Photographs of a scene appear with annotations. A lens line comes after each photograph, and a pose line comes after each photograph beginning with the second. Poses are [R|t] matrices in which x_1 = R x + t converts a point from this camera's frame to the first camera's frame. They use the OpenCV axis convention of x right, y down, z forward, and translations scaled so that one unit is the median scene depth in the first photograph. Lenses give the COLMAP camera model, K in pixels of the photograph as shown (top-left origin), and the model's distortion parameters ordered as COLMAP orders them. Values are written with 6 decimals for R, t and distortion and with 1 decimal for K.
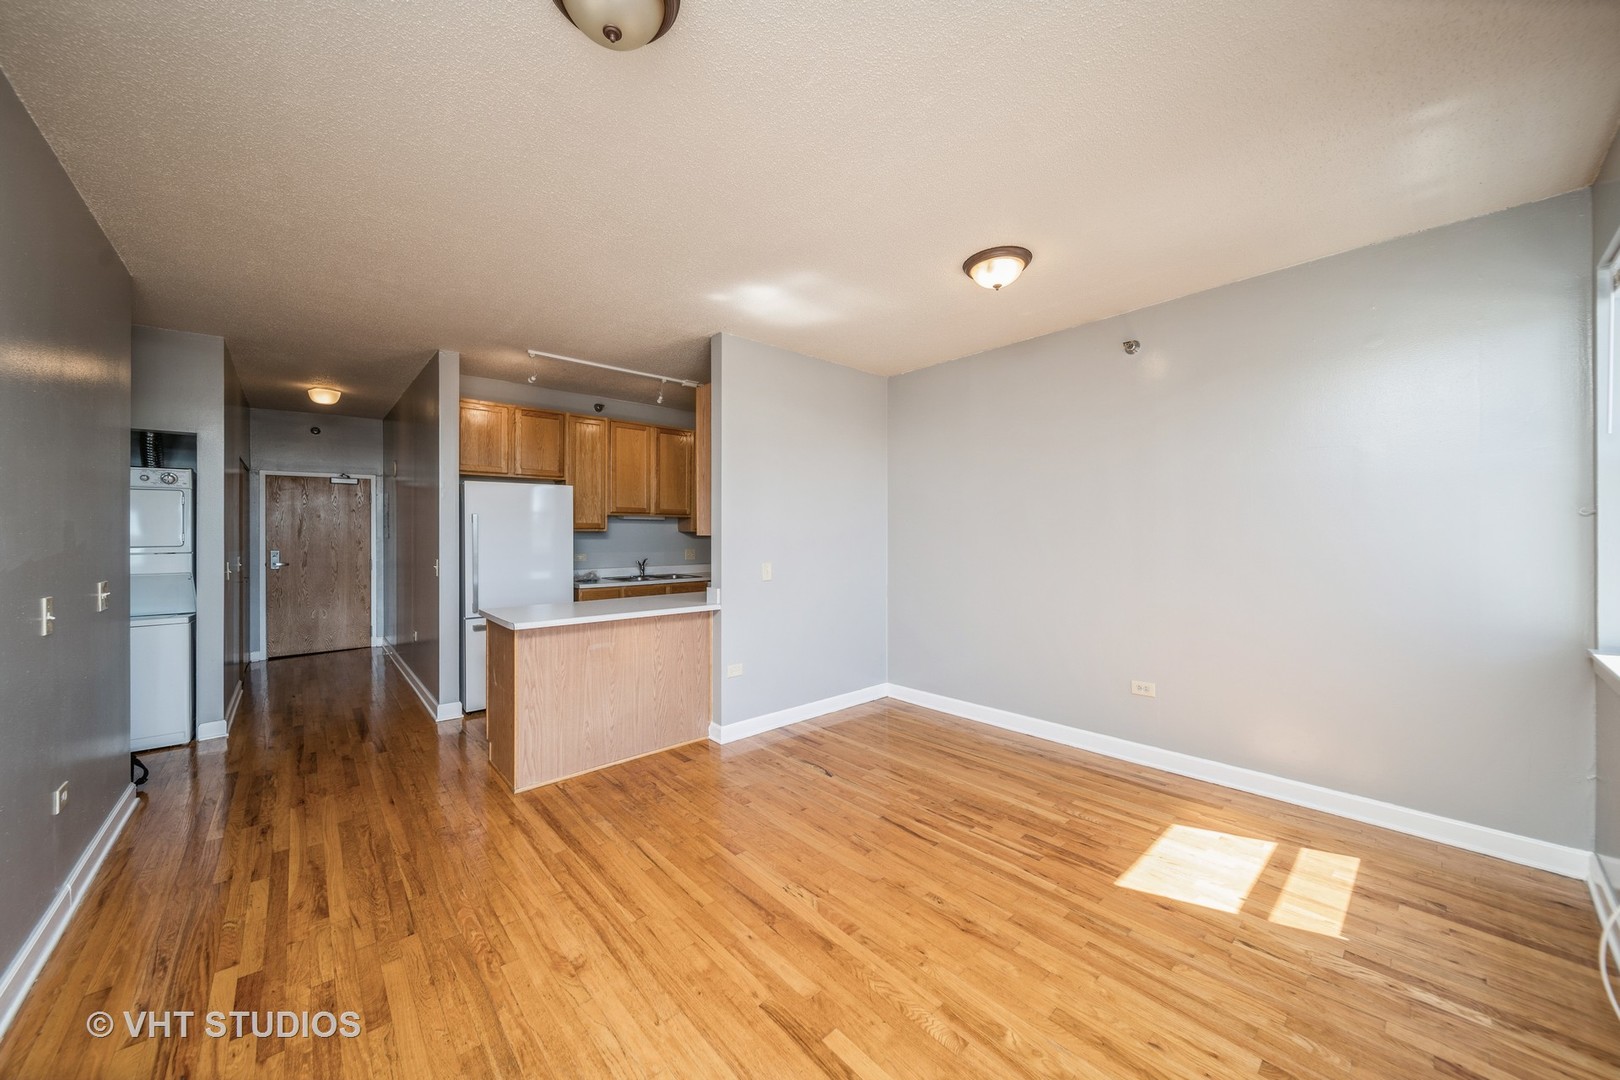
lens RADIAL K [[573.0, 0, 795.4], [0, 573.0, 533.7], [0, 0, 1]] dist [-0.001834, -0.000270]
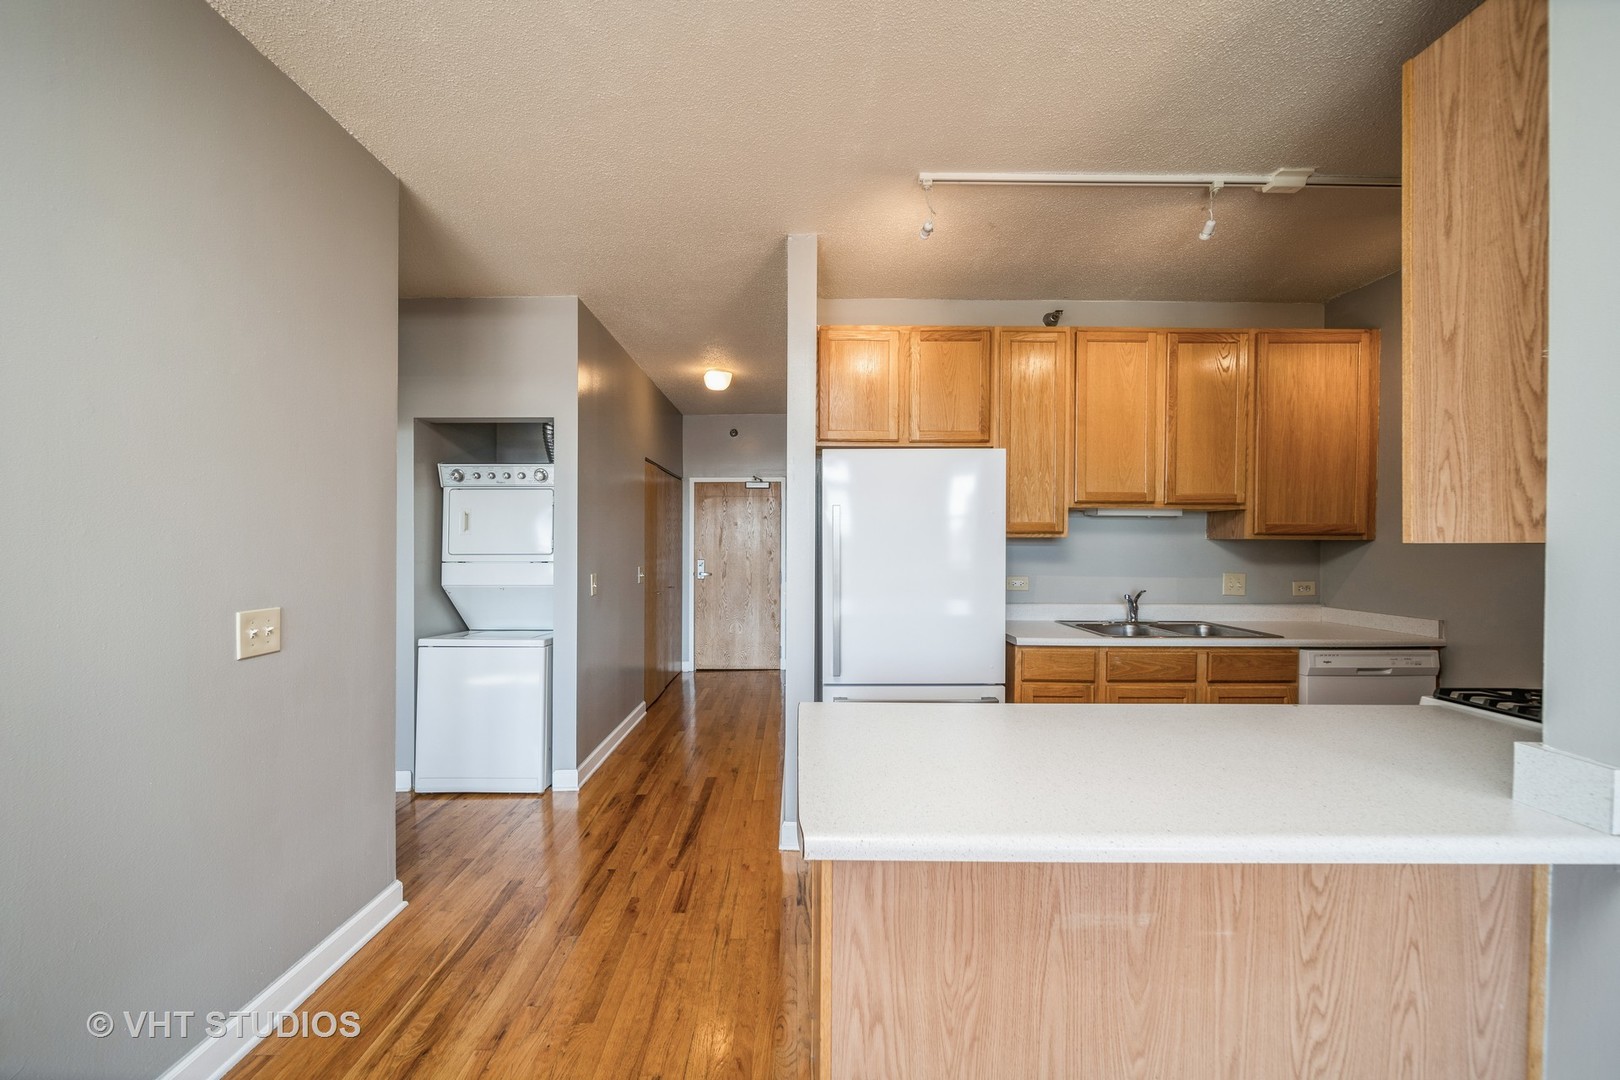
lens RADIAL K [[576.5, 0, 797.8], [0, 576.5, 548.9], [0, 0, 1]] dist [-0.001180, -0.000372]
pose [[0.755280, 0.008230, -0.655351, -0.212061], [-0.005415, 0.999965, 0.006318, 0.005447], [0.655380, -0.001223, 0.755298, 0.544540]]
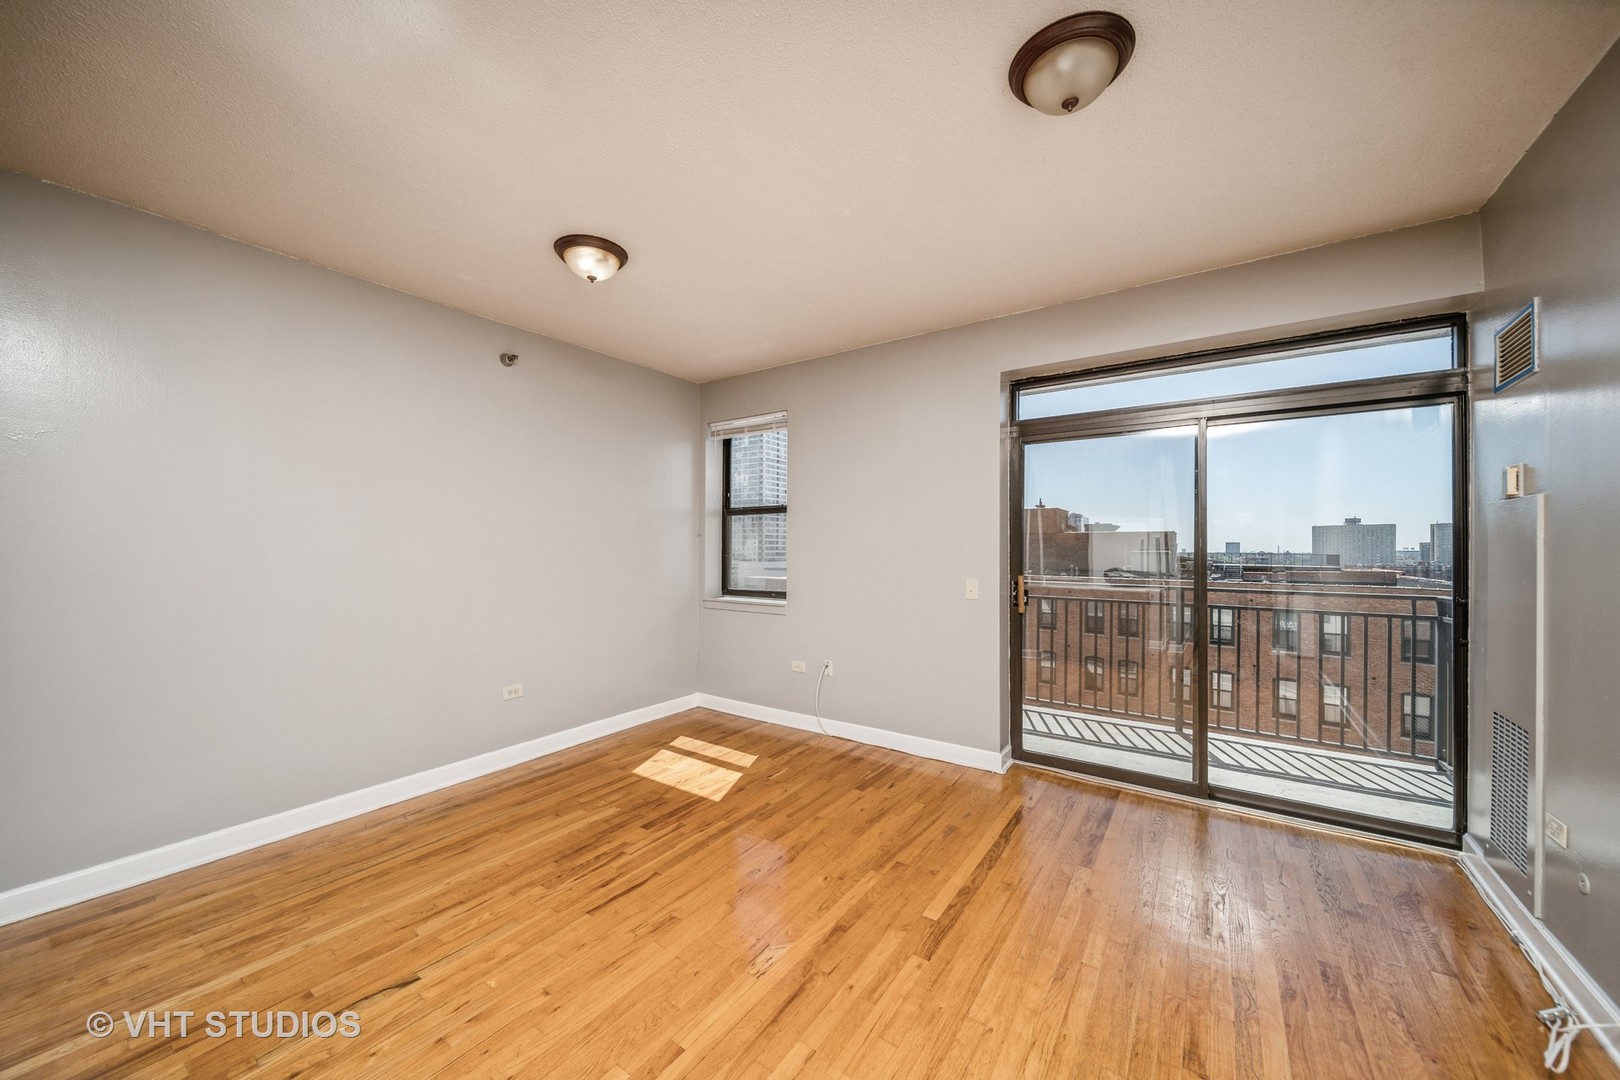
lens RADIAL K [[582.5, 0, 801.3], [0, 582.5, 546.1], [0, 0, 1]] dist [-0.000557, -0.000236]
pose [[-0.237111, 0.002728, 0.971479, -0.443224], [-0.002921, 0.999990, -0.003521, 0.005915], [-0.971478, -0.003673, -0.237101, 0.601851]]
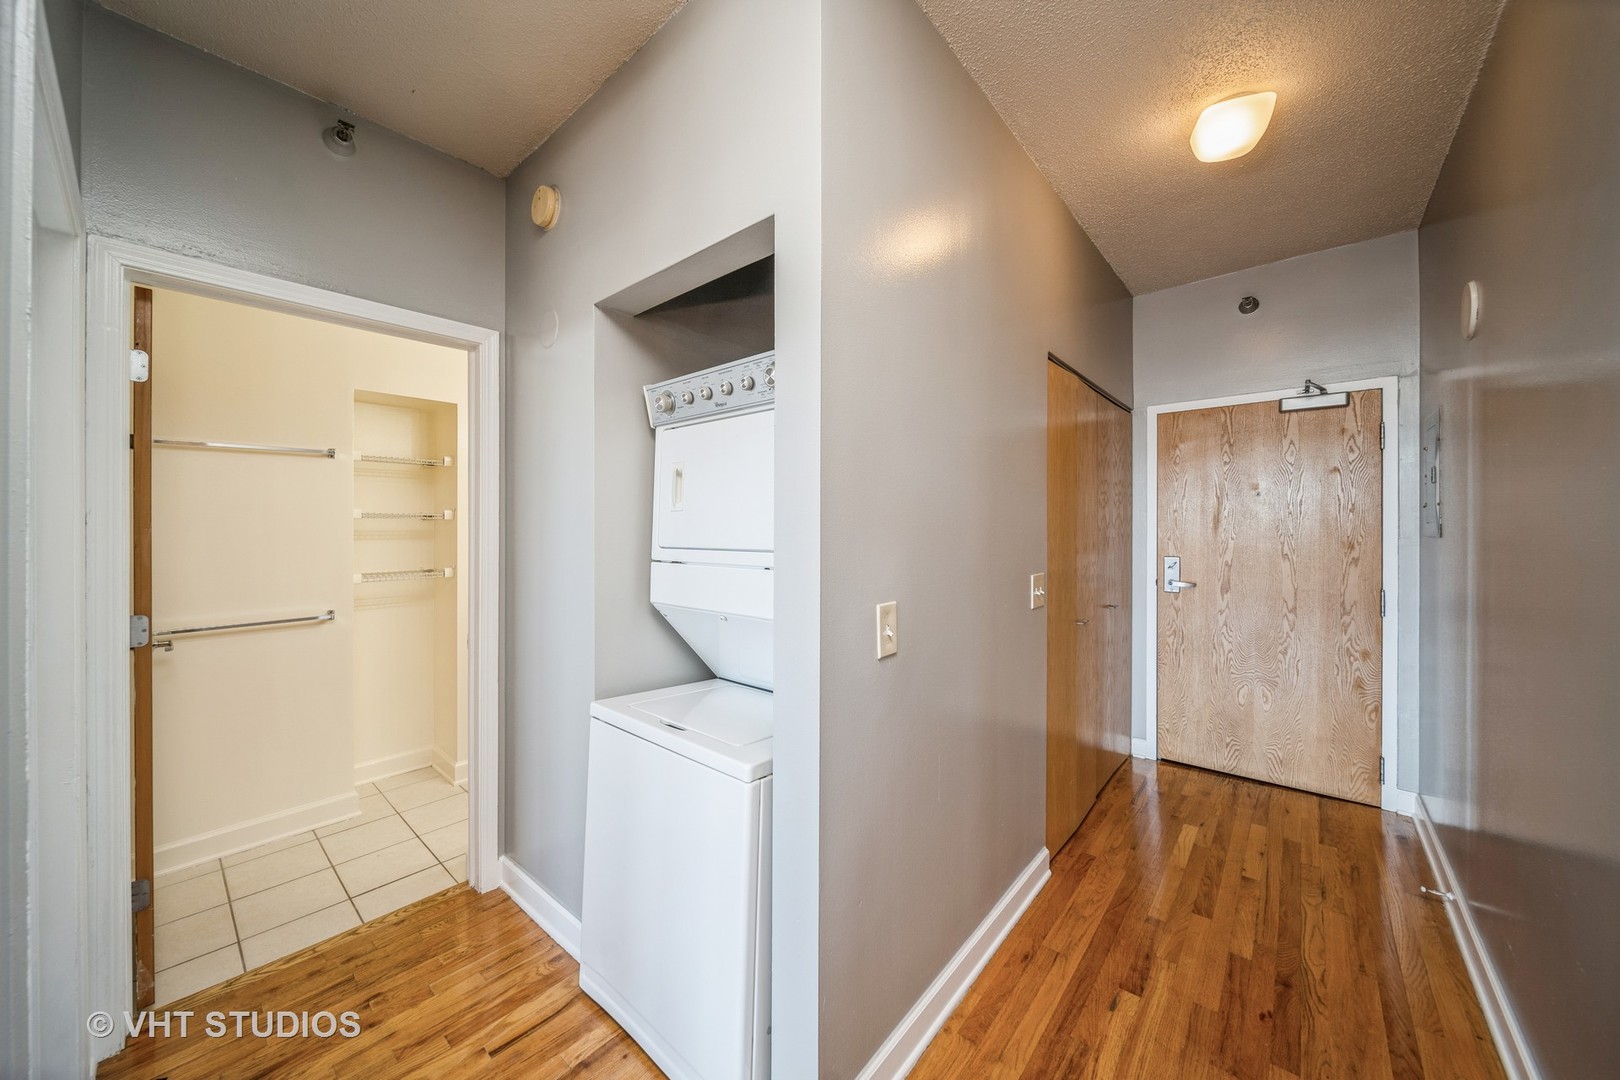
lens RADIAL K [[573.7, 0, 800.0], [0, 573.7, 527.5], [0, 0, 1]] dist [-0.000672, -0.000203]
pose [[0.134018, 0.001674, -0.990977, -0.646676], [-0.003070, 0.999994, 0.001274, 0.004288], [0.990974, 0.002871, 0.134023, 0.878800]]
